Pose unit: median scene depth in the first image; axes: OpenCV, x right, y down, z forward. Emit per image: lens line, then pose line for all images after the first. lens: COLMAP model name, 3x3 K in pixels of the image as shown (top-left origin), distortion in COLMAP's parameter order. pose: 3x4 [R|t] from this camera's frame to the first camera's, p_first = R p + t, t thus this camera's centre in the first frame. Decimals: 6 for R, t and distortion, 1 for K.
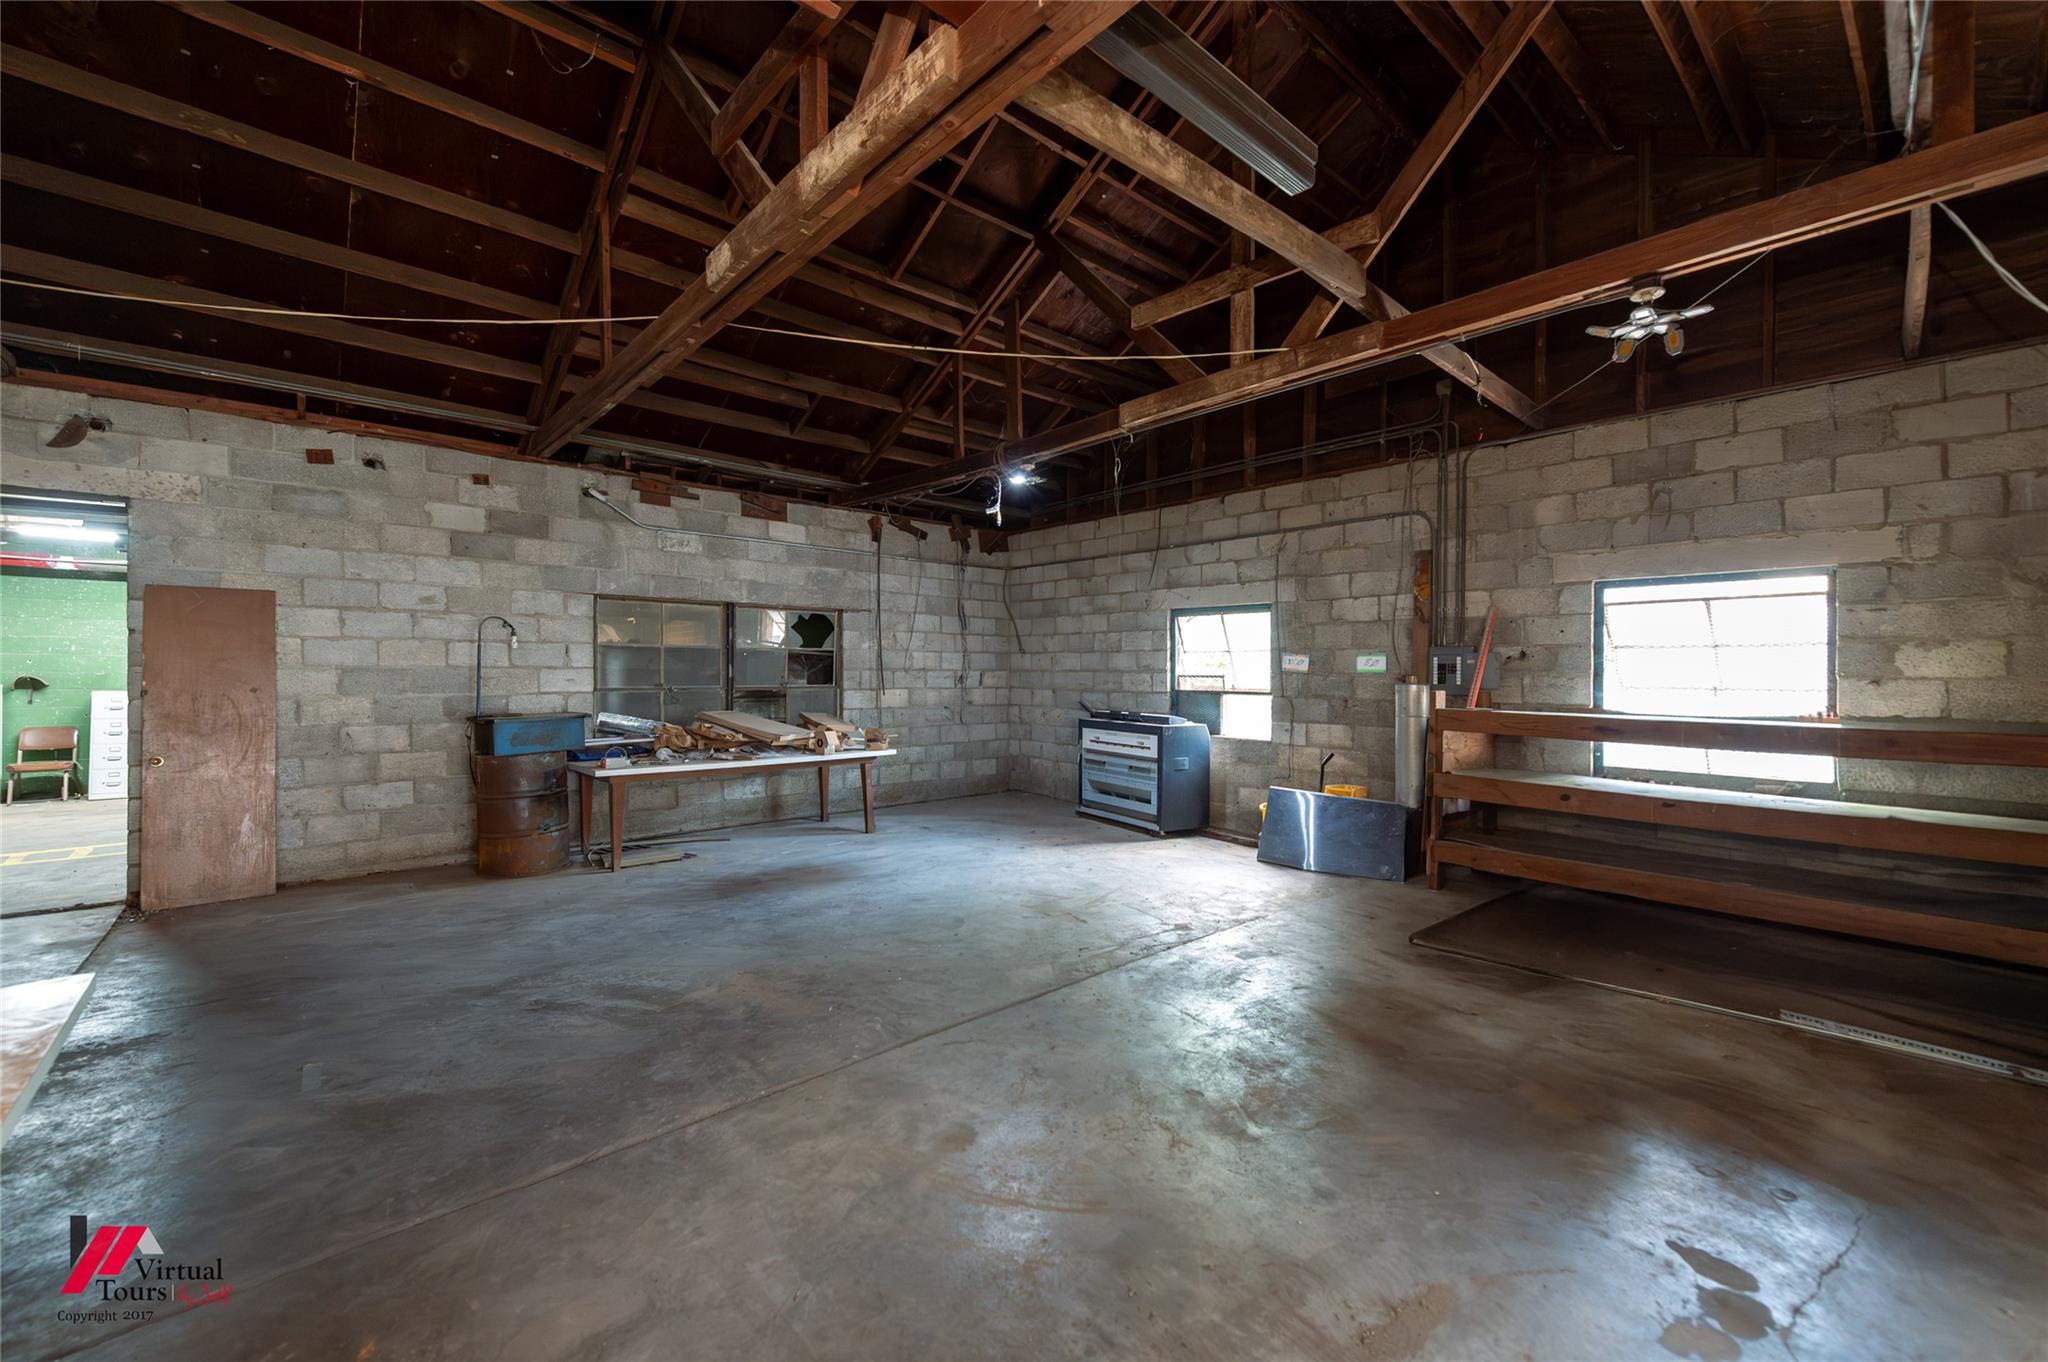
lens RADIAL K [[838.1, 0, 1024.0], [0, 838.1, 681.0], [0, 0, 1]] dist [0.002242, 0.000154]
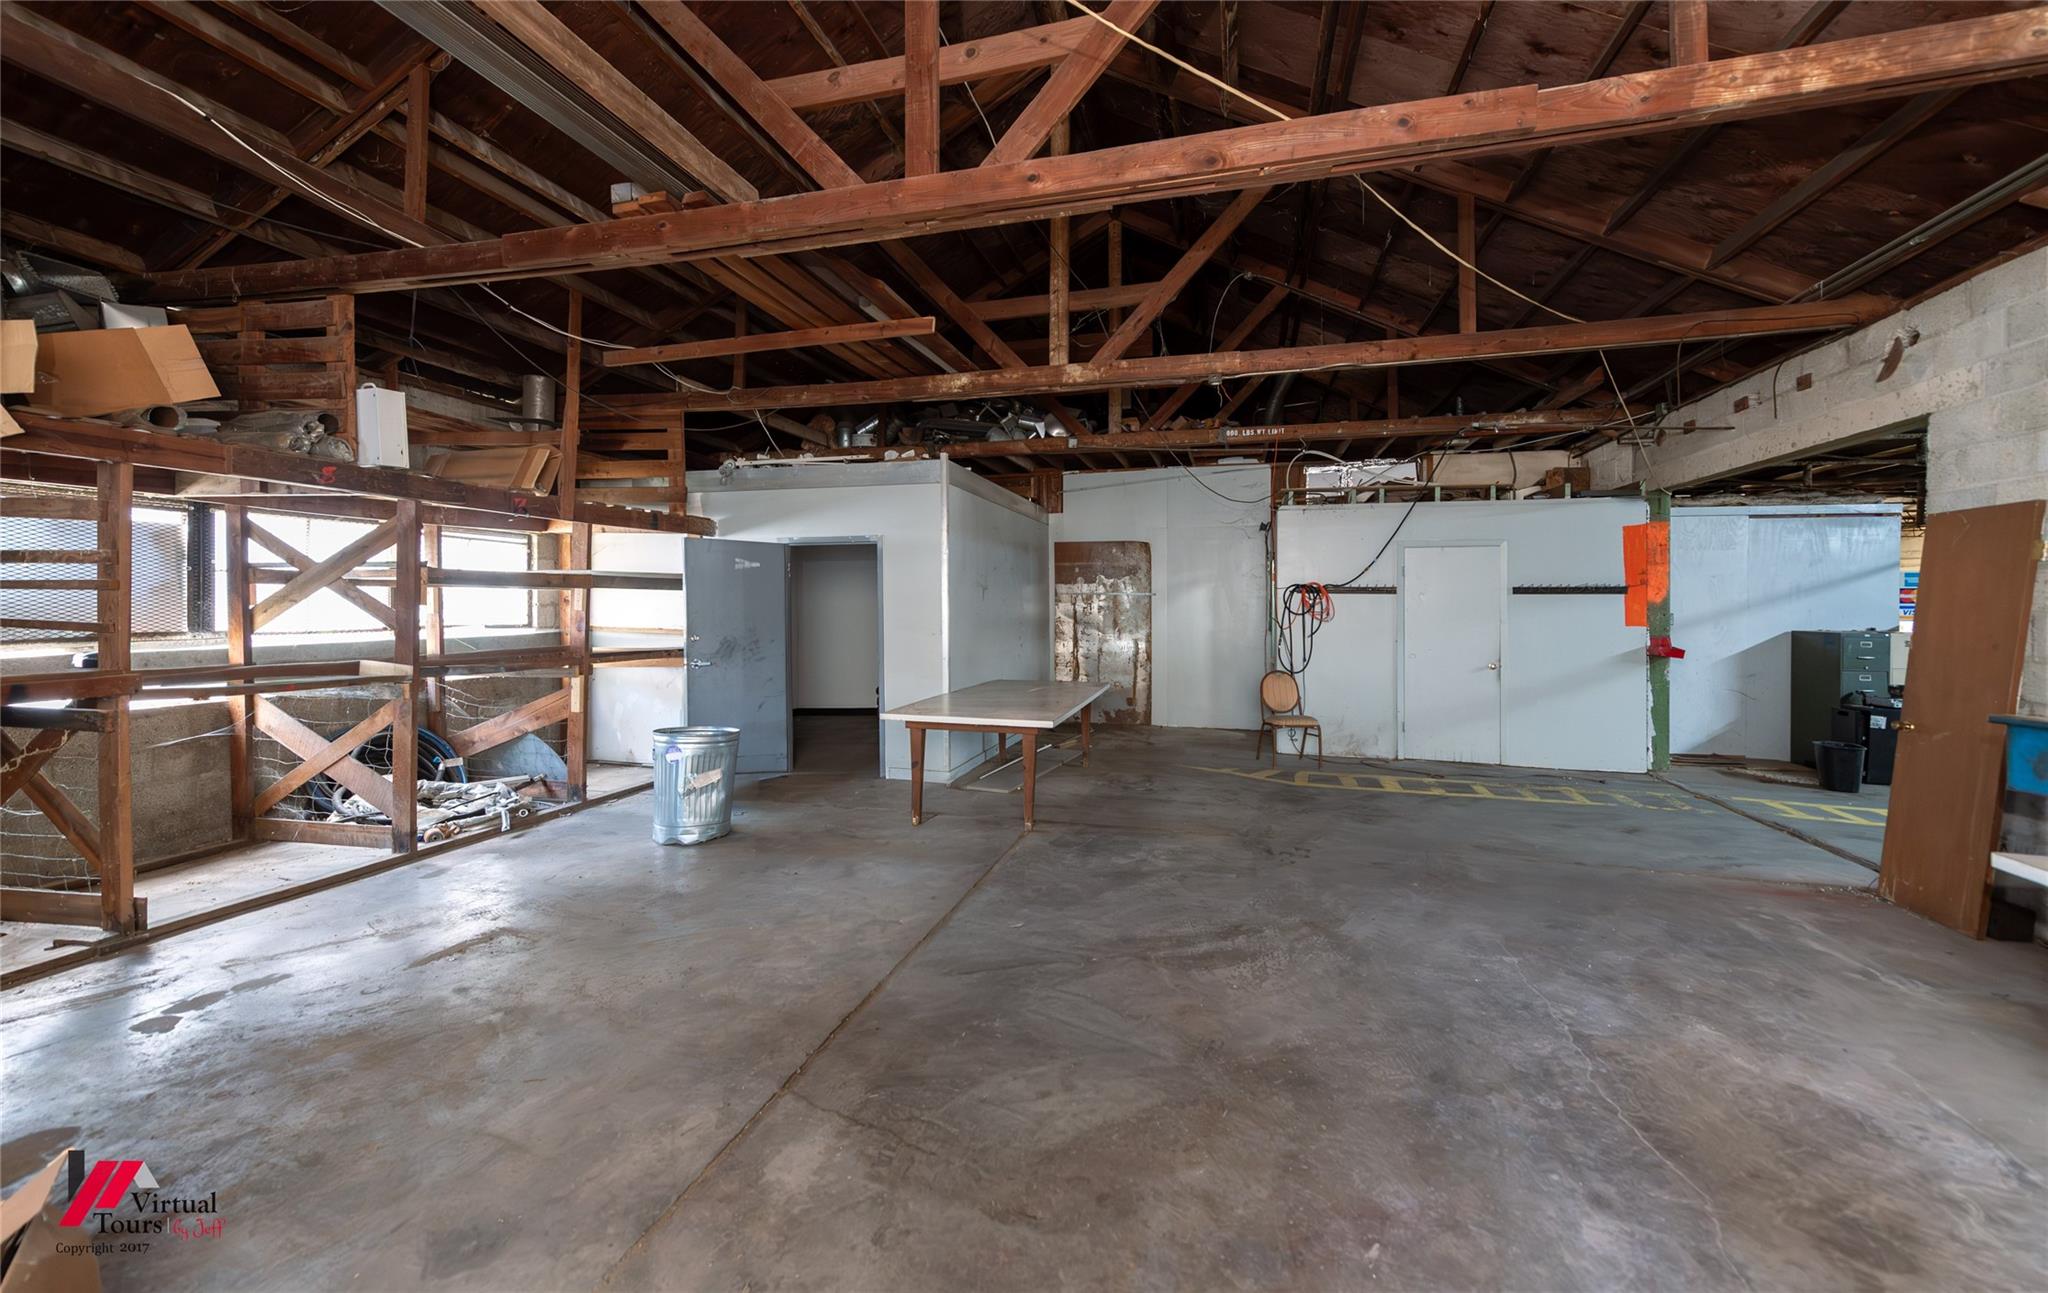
lens RADIAL K [[796.7, 0, 1006.5], [0, 796.7, 606.0], [0, 0, 1]] dist [-0.001085, -0.000129]
pose [[-0.846891, -0.013078, -0.531606, 0.196384], [-0.019820, 0.999779, 0.006979, -0.014619], [0.531397, 0.016447, -0.846963, 1.624444]]
